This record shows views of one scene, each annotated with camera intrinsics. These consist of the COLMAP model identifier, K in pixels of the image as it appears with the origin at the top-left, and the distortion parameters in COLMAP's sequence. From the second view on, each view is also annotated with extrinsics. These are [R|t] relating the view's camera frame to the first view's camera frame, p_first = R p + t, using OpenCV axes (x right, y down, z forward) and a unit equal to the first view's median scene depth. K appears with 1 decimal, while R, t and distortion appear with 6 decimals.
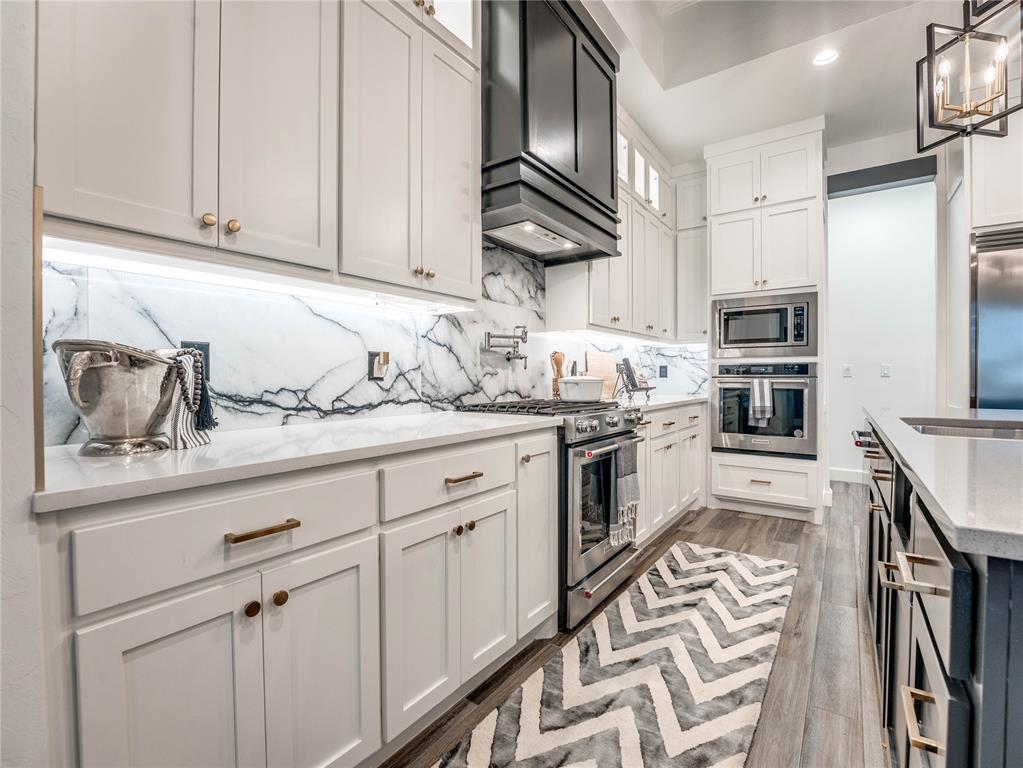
lens RADIAL K [[464.6, 0, 499.4], [0, 464.6, 381.4], [0, 0, 1]] dist [-0.030075, 0.003110]
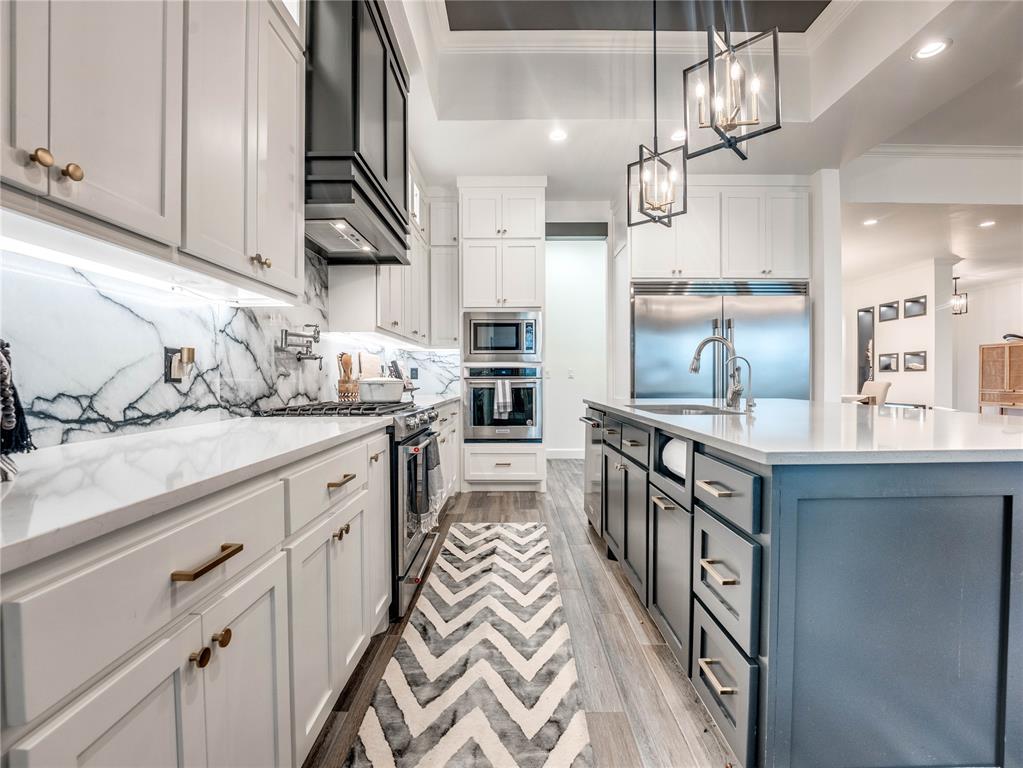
lens RADIAL K [[464.6, 0, 499.5], [0, 464.6, 383.6], [0, 0, 1]] dist [-0.030075, 0.003110]
pose [[0.814188, -0.007292, 0.580556, -0.257727], [0.007008, 0.999972, 0.002733, 0.001702], [-0.580559, 0.001843, 0.814216, 0.008927]]
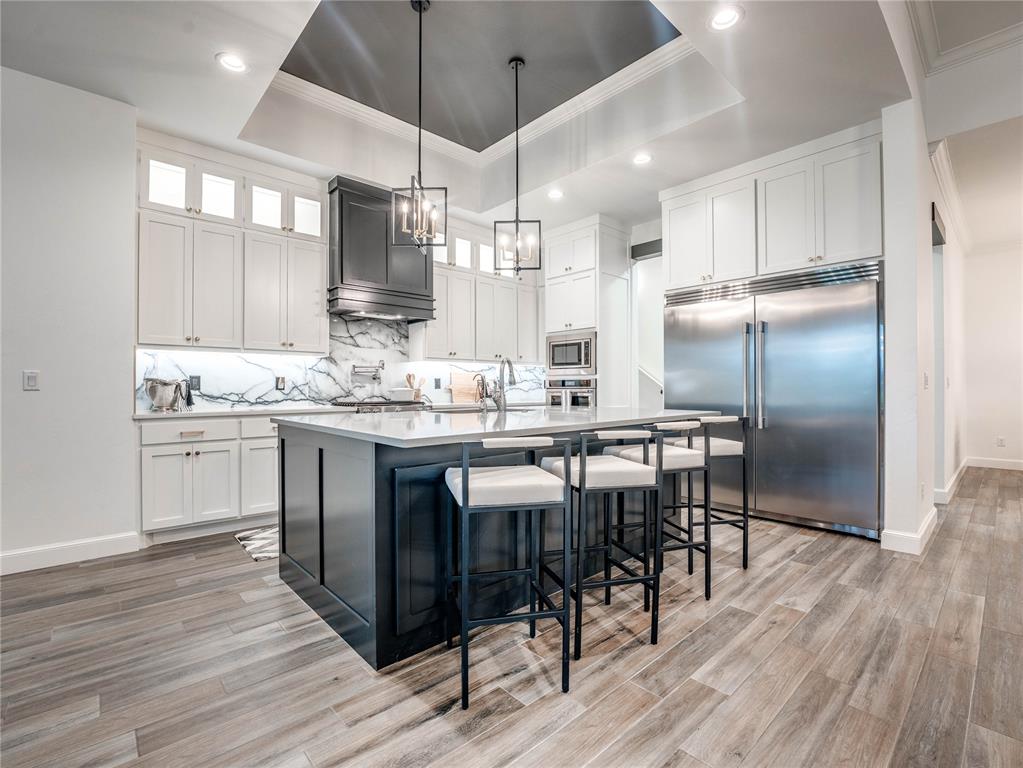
lens RADIAL K [[464.6, 0, 503.4], [0, 464.6, 388.6], [0, 0, 1]] dist [-0.030075, 0.003110]
pose [[0.977806, 0.001541, -0.209507, 1.207693], [-0.003017, 0.999973, -0.006725, 0.003386], [0.209491, 0.007208, 0.977784, -0.914614]]
